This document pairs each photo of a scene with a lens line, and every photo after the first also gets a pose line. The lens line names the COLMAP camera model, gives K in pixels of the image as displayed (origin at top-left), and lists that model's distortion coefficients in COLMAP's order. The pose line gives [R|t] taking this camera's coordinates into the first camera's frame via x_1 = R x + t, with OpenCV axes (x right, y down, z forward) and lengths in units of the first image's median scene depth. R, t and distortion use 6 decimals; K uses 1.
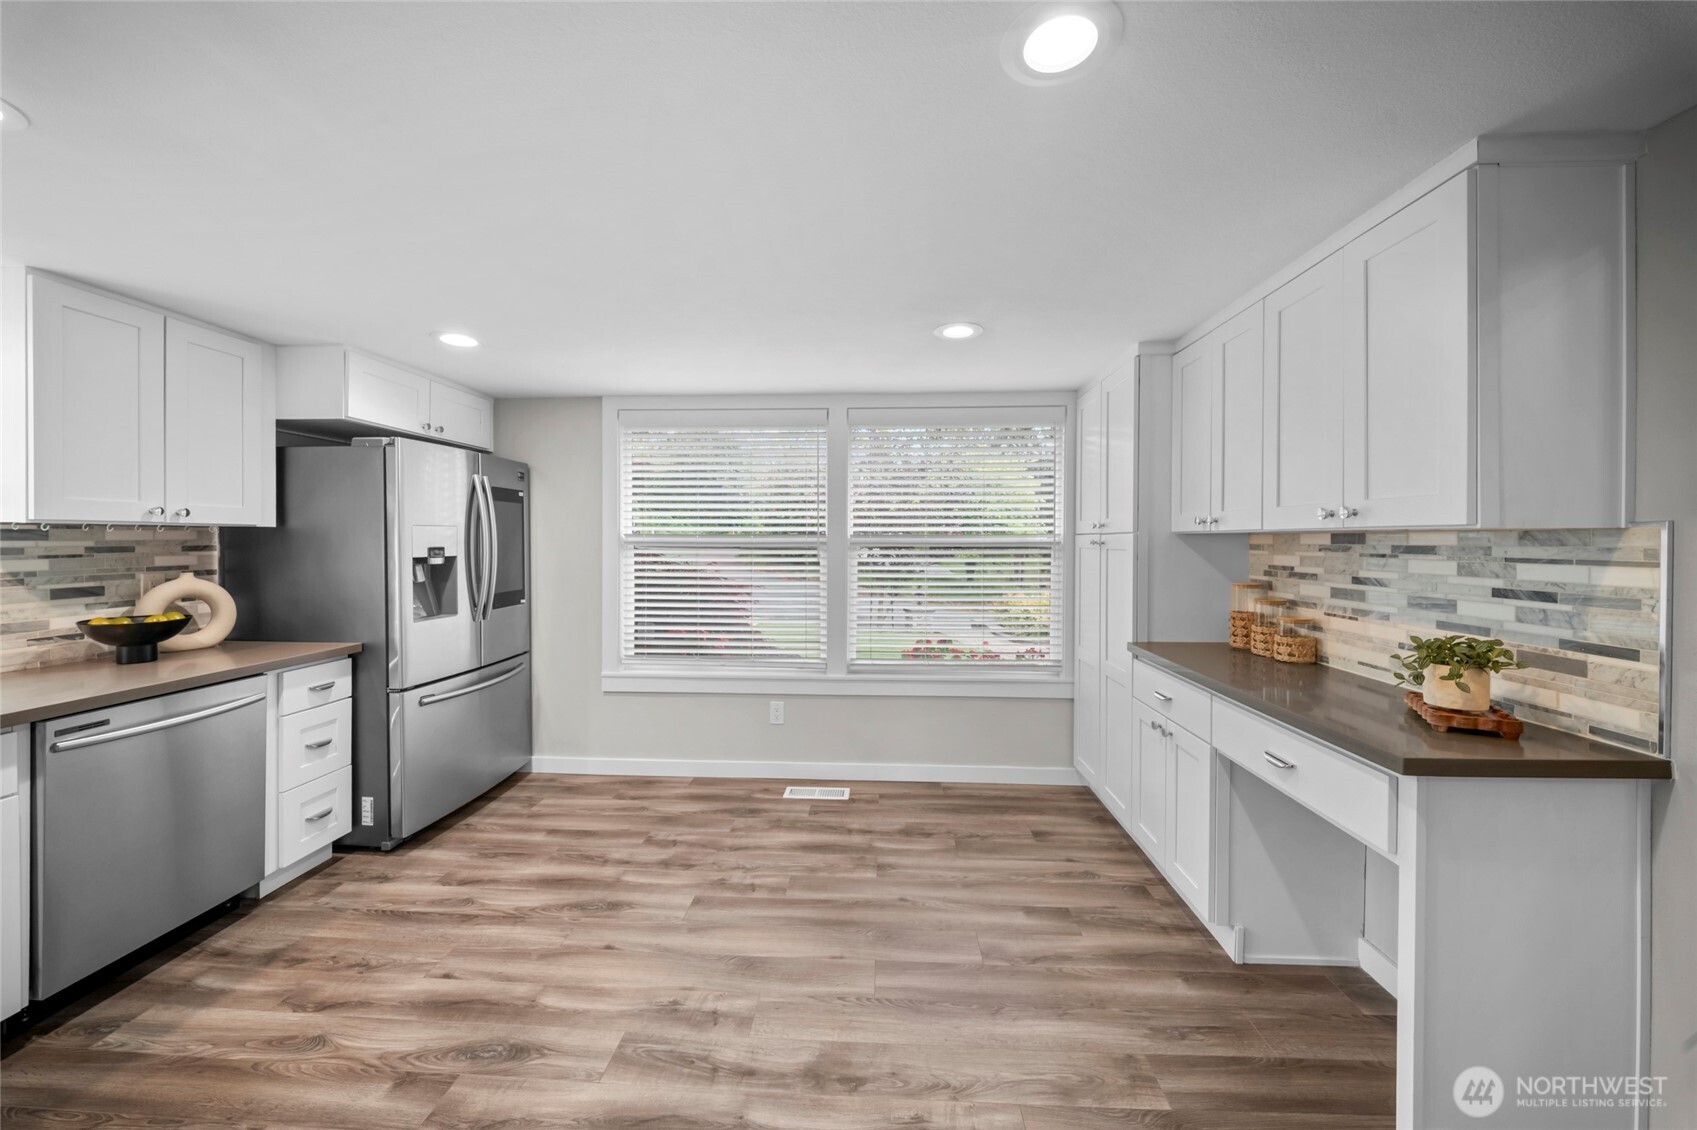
lens RADIAL K [[614.8, 0, 849.3], [0, 614.8, 555.4], [0, 0, 1]] dist [0.011592, -0.007465]
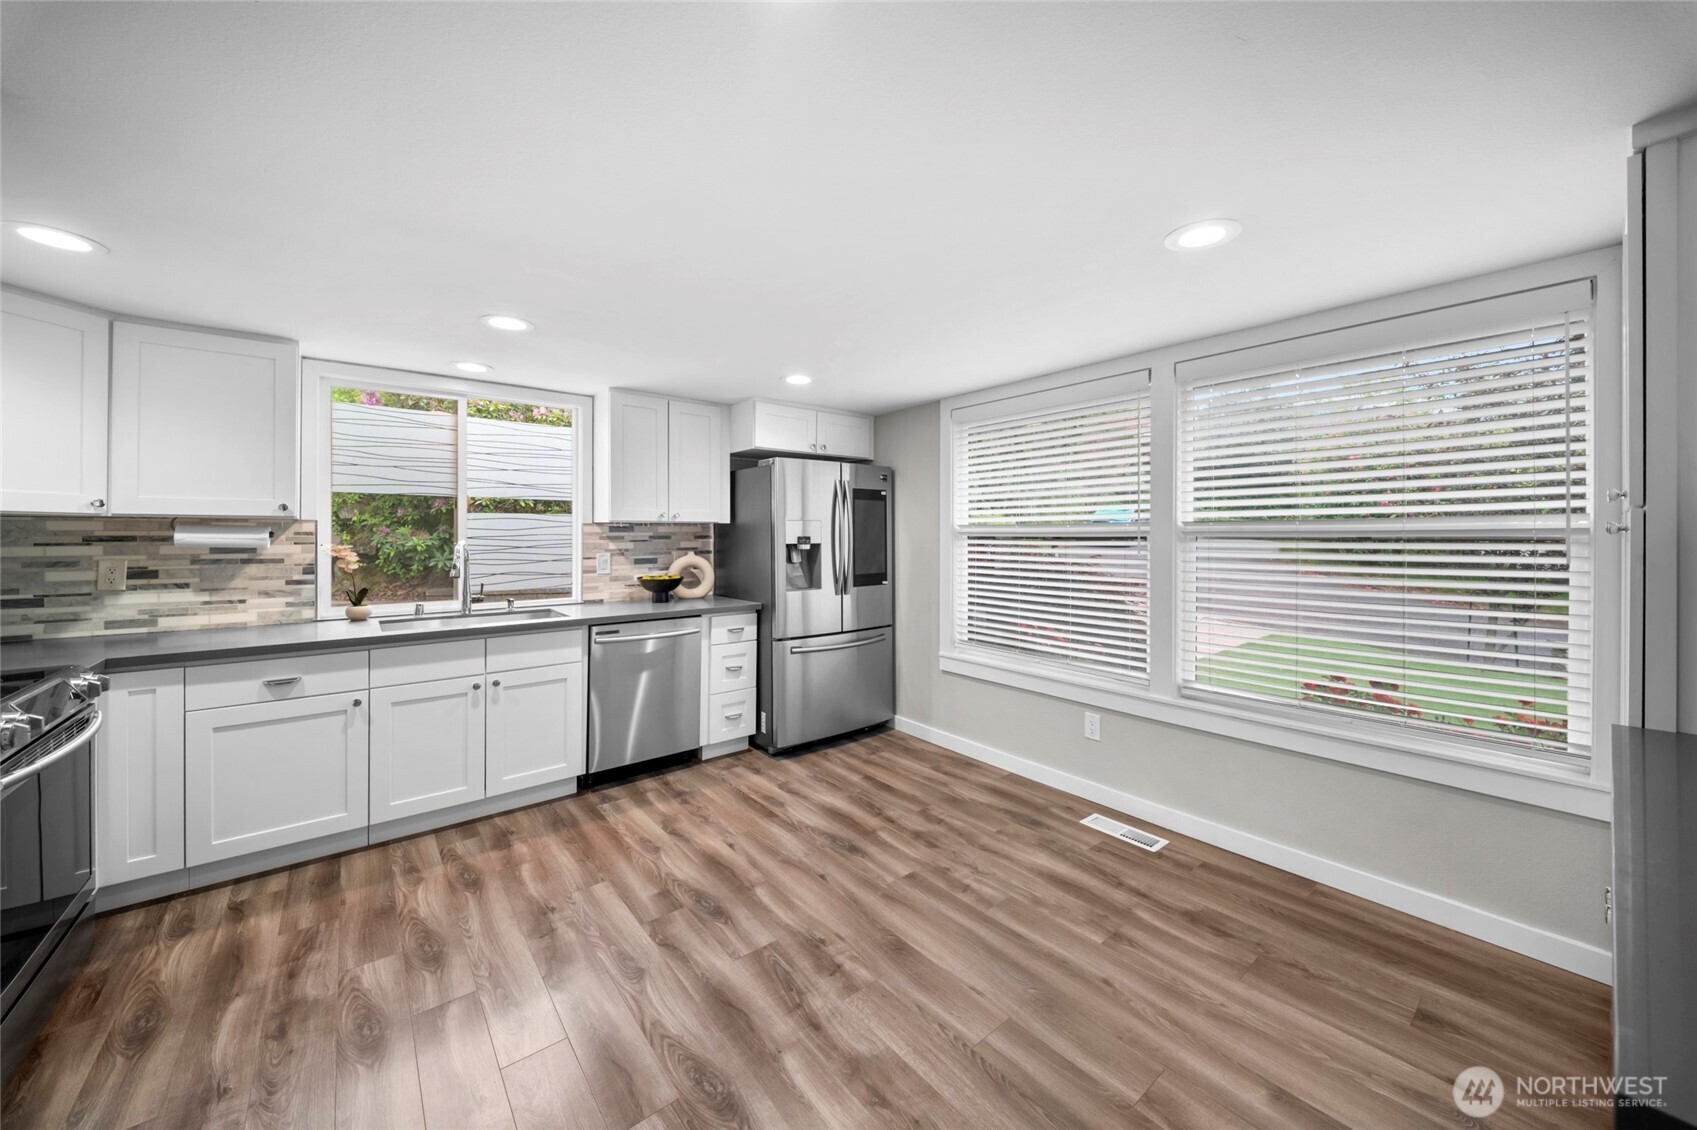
lens RADIAL K [[619.6, 0, 844.3], [0, 619.6, 536.5], [0, 0, 1]] dist [0.024268, -0.013507]
pose [[0.665589, 0.000300, -0.746318, 0.430841], [-0.014957, 0.999804, -0.012938, 0.002790], [0.746168, 0.019774, 0.665464, 0.190684]]
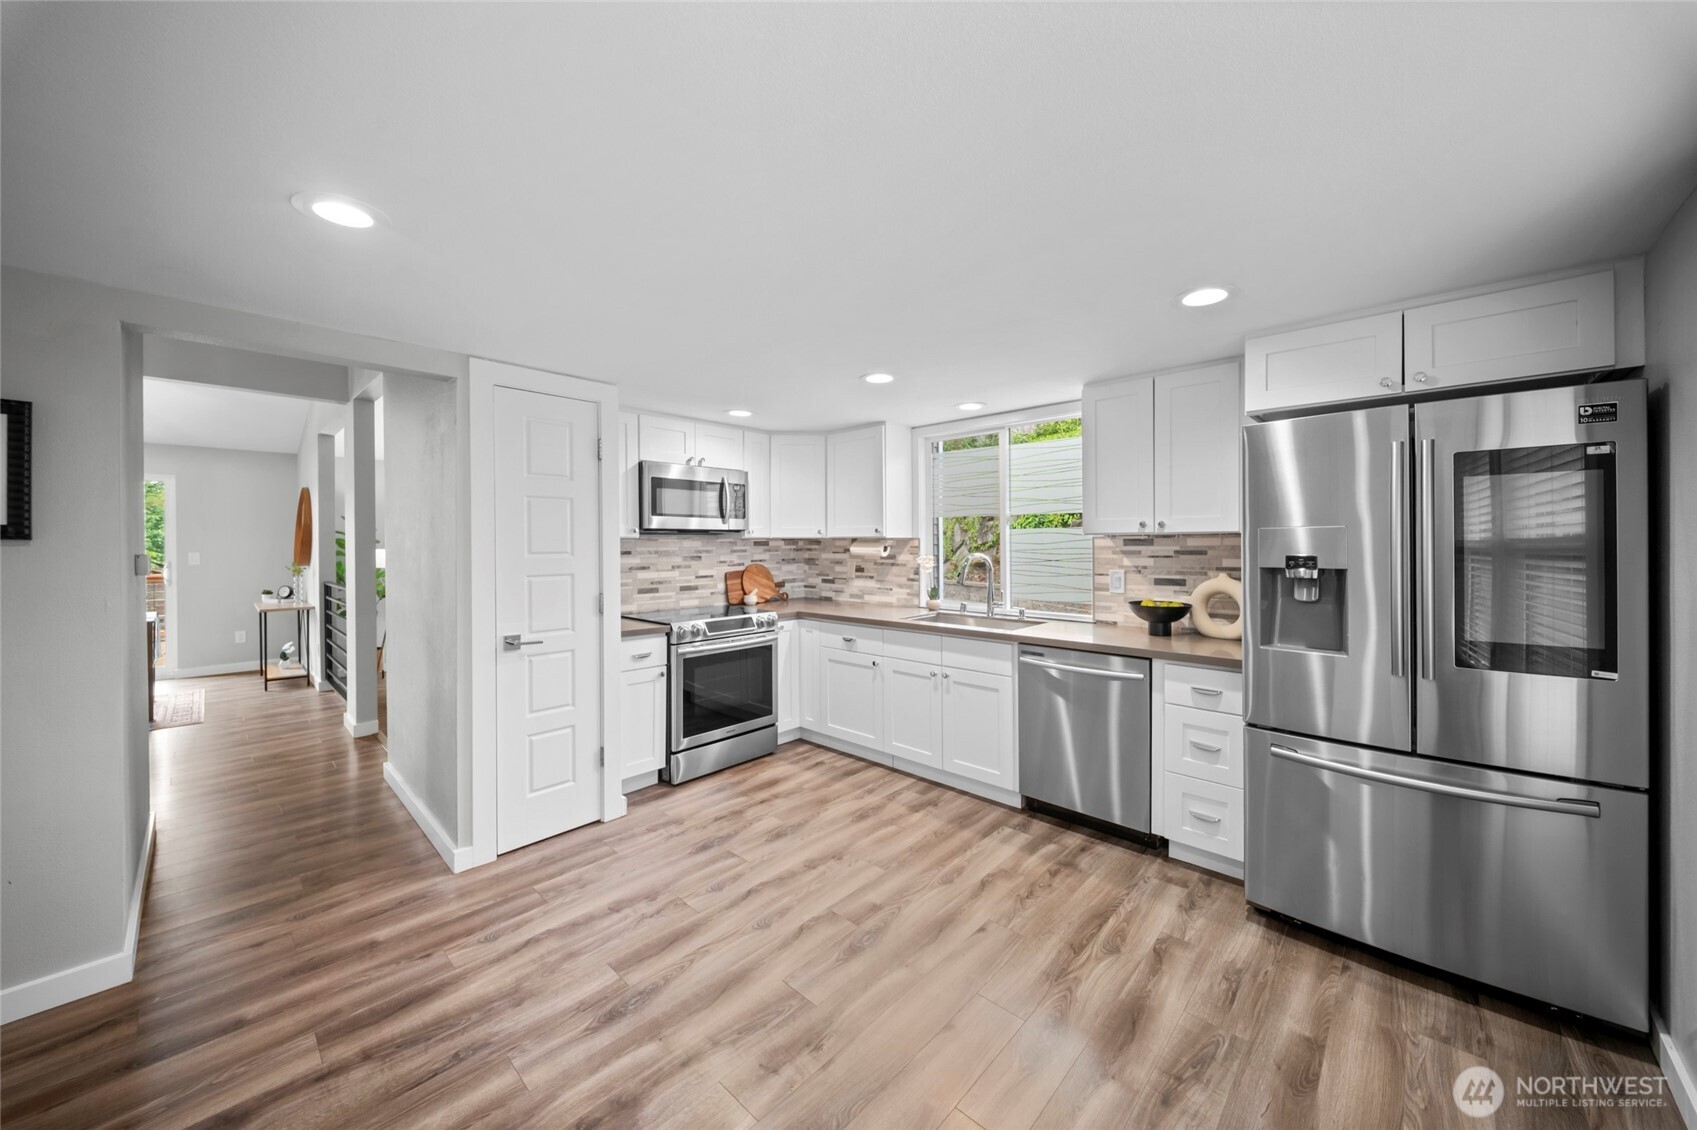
lens RADIAL K [[604.8, 0, 848.2], [0, 604.8, 546.7], [0, 0, 1]] dist [0.010626, -0.007042]
pose [[-0.648933, 0.003966, -0.760835, 0.275769], [-0.015616, 0.999706, 0.018531, -0.032429], [0.760685, 0.023906, -0.648680, 1.174046]]
